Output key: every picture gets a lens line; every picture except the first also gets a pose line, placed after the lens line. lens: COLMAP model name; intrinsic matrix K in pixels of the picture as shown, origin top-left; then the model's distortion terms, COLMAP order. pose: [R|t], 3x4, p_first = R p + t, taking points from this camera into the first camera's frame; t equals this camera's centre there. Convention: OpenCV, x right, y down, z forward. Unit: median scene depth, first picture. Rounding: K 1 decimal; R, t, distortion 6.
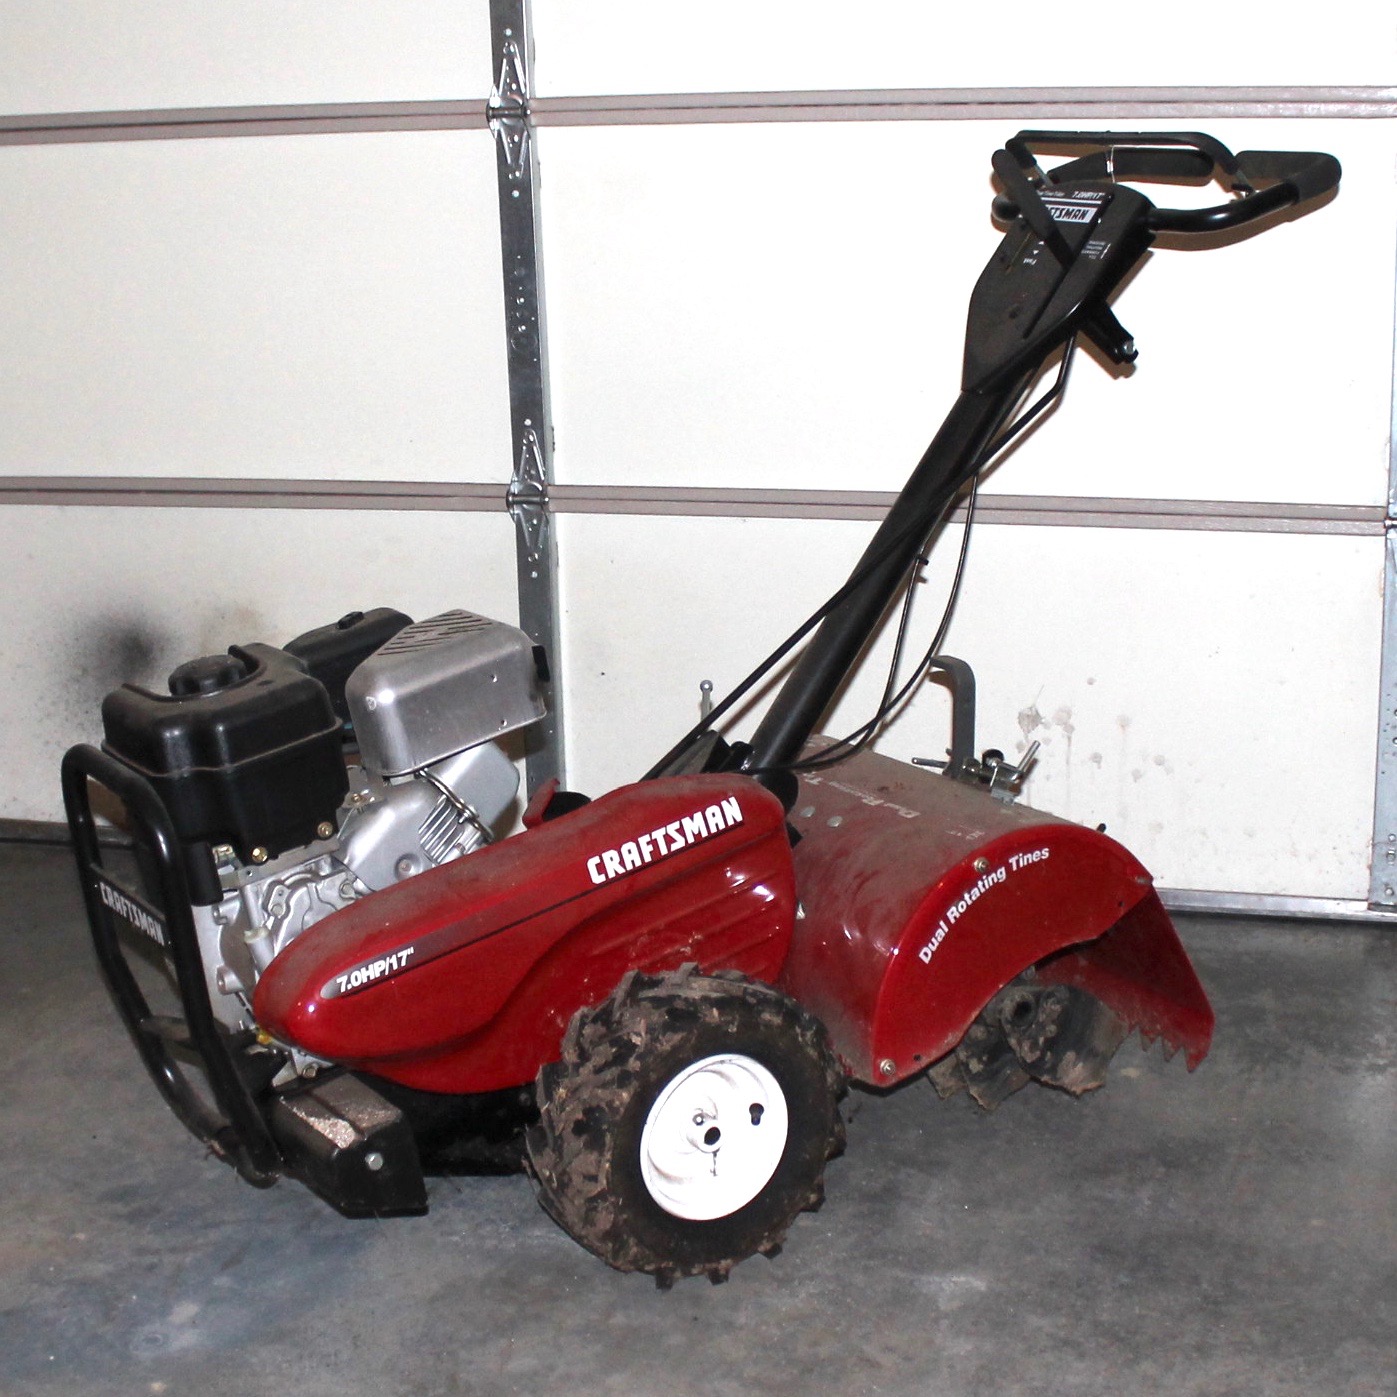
lens RADIAL K [[2816.7, 0, 694.2], [0, 2816.7, 698.8], [0, 0, 1]] dist [-0.165592, 0.000000]
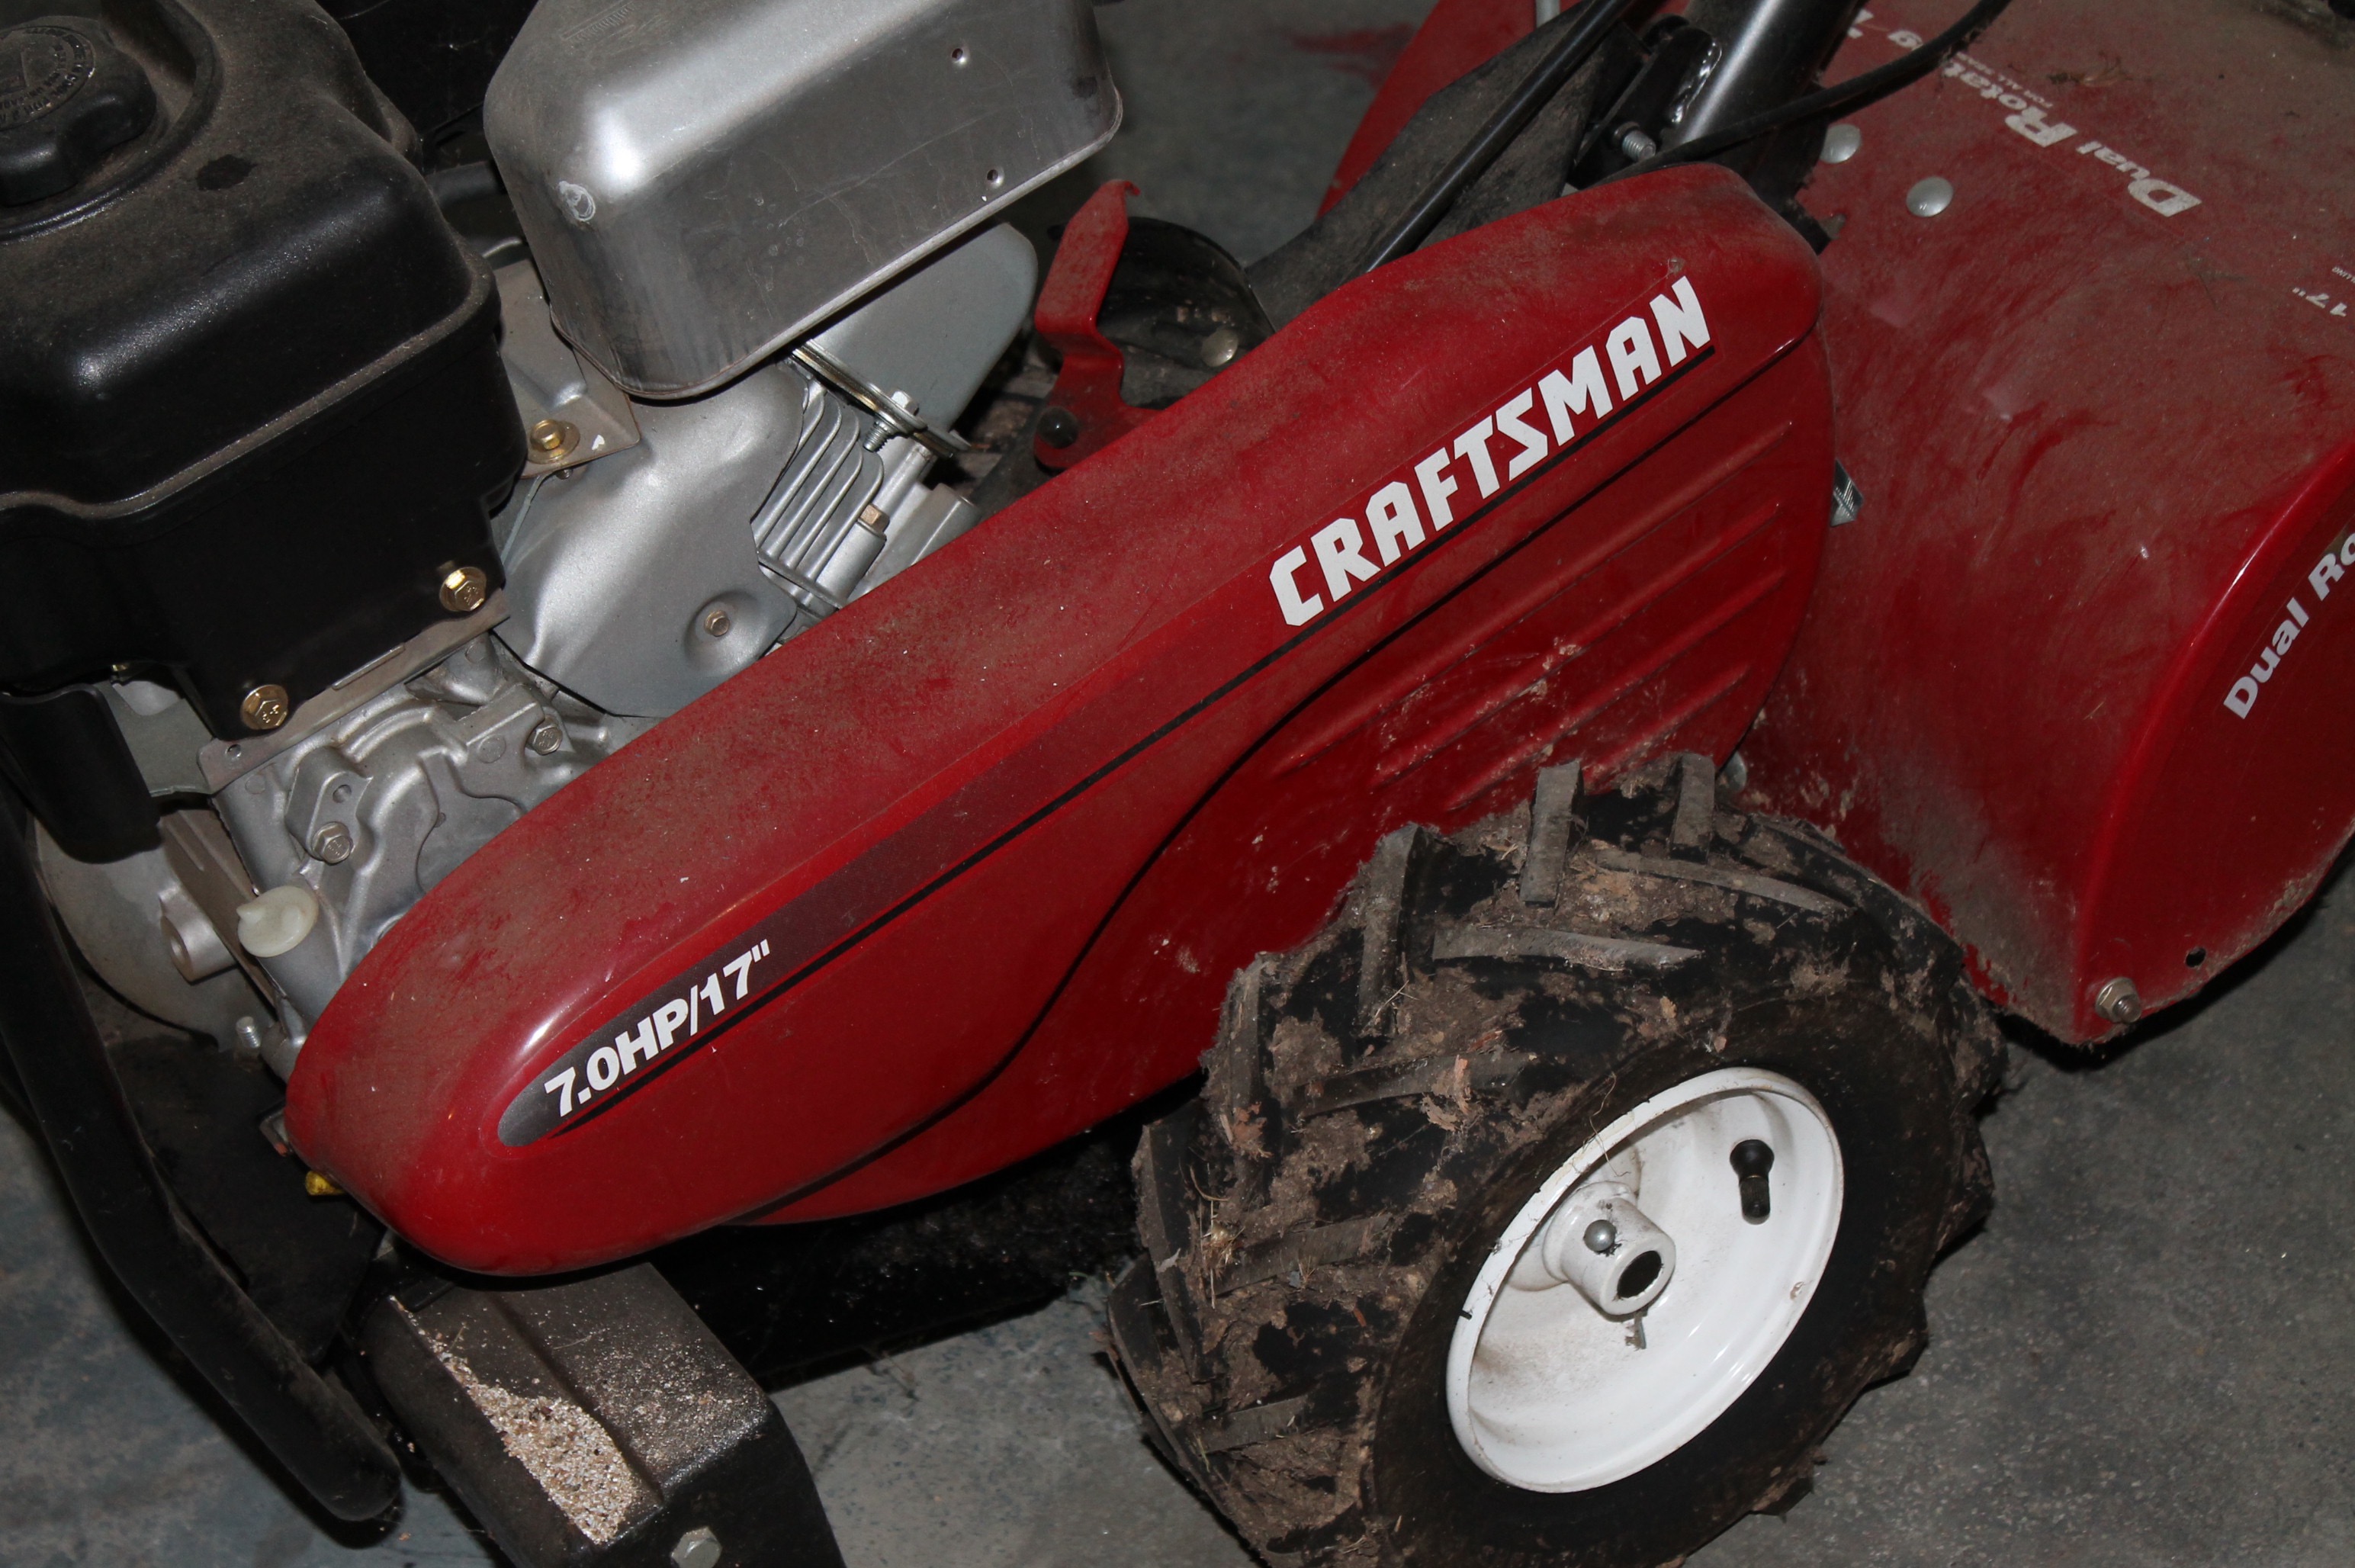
lens RADIAL K [[5145.8, 0, 1199.5], [0, 5145.8, 782.7], [0, 0, 1]] dist [0.061986, 0.000000]
pose [[0.999040, -0.038649, 0.020631, -0.059000], [0.026581, 0.909052, 0.415834, -0.167744], [-0.034826, -0.414886, 0.909207, 0.442242]]
